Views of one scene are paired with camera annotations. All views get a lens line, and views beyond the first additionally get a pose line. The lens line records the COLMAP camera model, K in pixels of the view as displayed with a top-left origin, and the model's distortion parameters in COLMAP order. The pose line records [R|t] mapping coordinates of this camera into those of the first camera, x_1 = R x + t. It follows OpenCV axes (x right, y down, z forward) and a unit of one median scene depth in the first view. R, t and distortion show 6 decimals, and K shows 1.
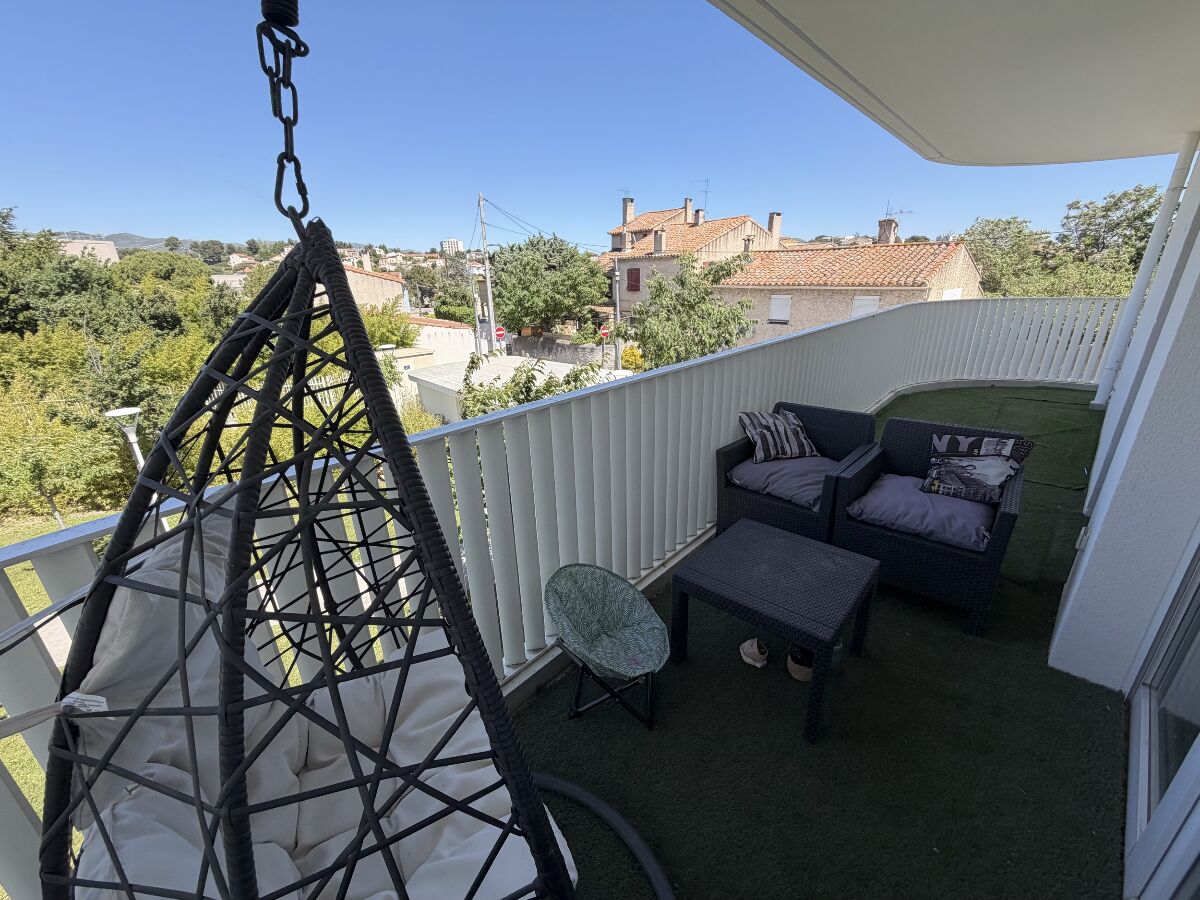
lens RADIAL K [[476.3, 0, 599.4], [0, 476.3, 448.9], [0, 0, 1]] dist [0.000401, -0.000446]
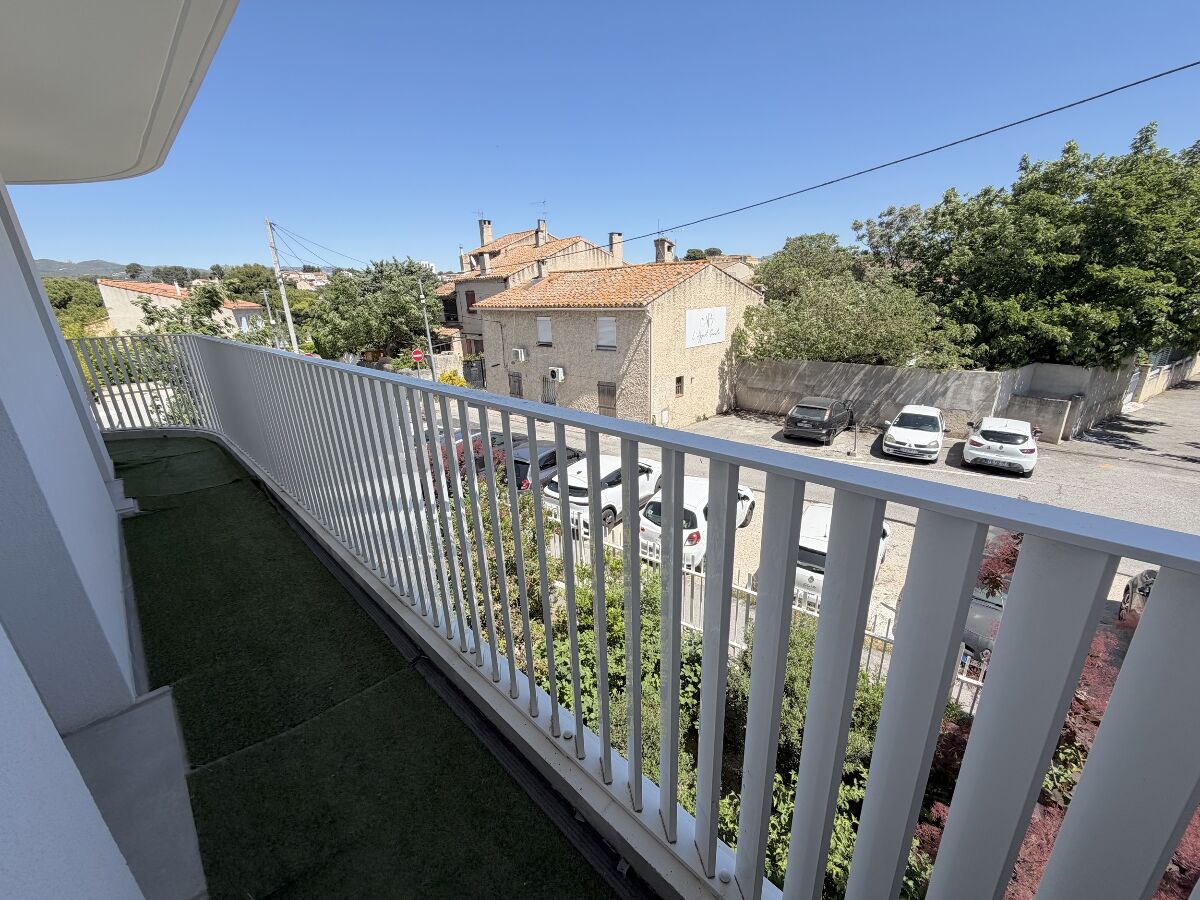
lens RADIAL K [[476.3, 0, 597.0], [0, 476.3, 446.0], [0, 0, 1]] dist [0.000401, -0.000446]
pose [[0.999269, -0.027016, 0.027055, 0.290720], [0.028047, 0.998865, -0.038499, -0.011330], [-0.025984, 0.039230, 0.998892, 0.019822]]
